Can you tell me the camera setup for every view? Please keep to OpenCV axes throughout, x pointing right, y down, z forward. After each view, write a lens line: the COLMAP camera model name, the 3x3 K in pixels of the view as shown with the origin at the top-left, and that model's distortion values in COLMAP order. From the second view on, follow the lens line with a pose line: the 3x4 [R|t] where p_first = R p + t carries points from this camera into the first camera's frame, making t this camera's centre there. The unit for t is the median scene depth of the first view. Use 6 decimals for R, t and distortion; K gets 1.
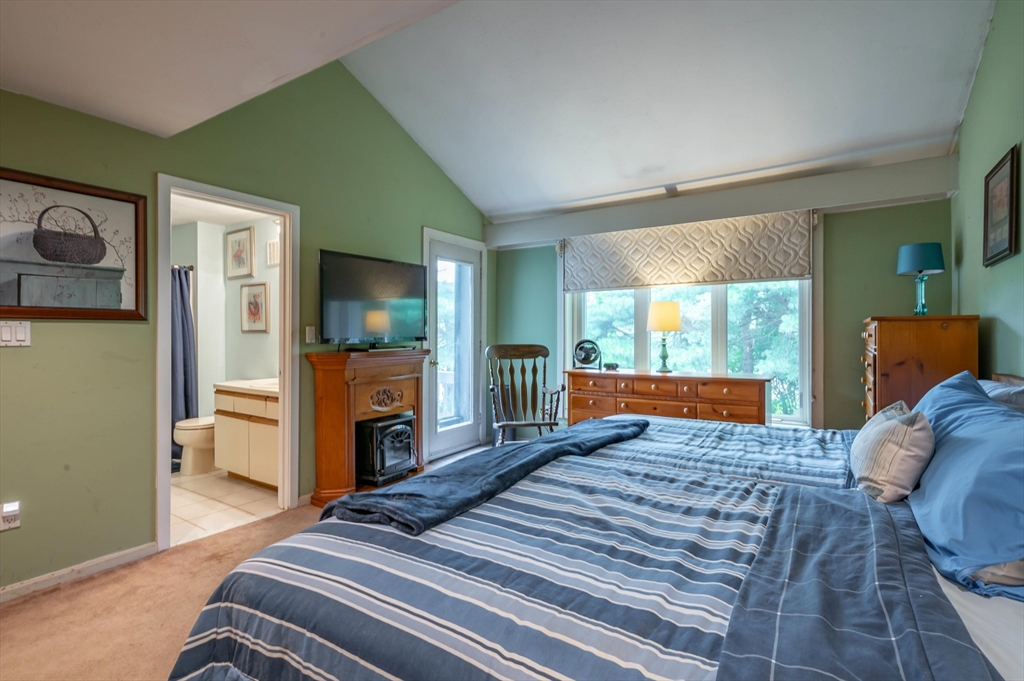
lens RADIAL K [[517.7, 0, 512.0], [0, 517.7, 340.5], [0, 0, 1]] dist [-0.000003, 0.000075]
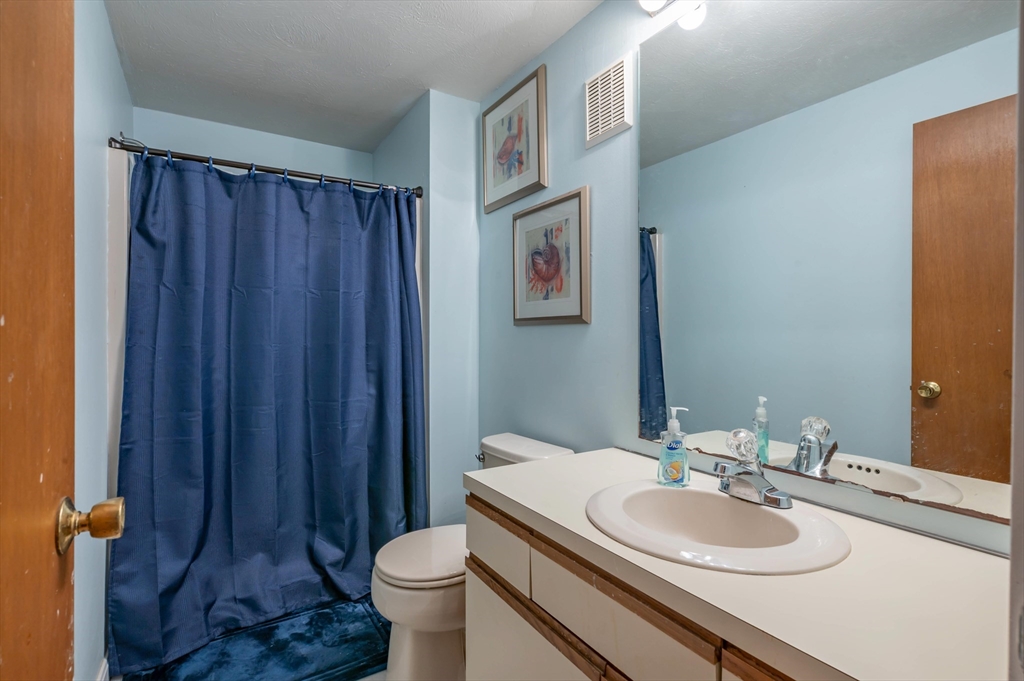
lens RADIAL K [[480.1, 0, 512.0], [0, 480.1, 340.5], [0, 0, 1]] dist [-0.000749, -0.000040]
pose [[0.923299, 0.003813, -0.384064, -0.374059], [-0.002358, 0.999988, 0.004258, -0.002133], [0.384075, -0.003026, 0.923297, 0.632442]]
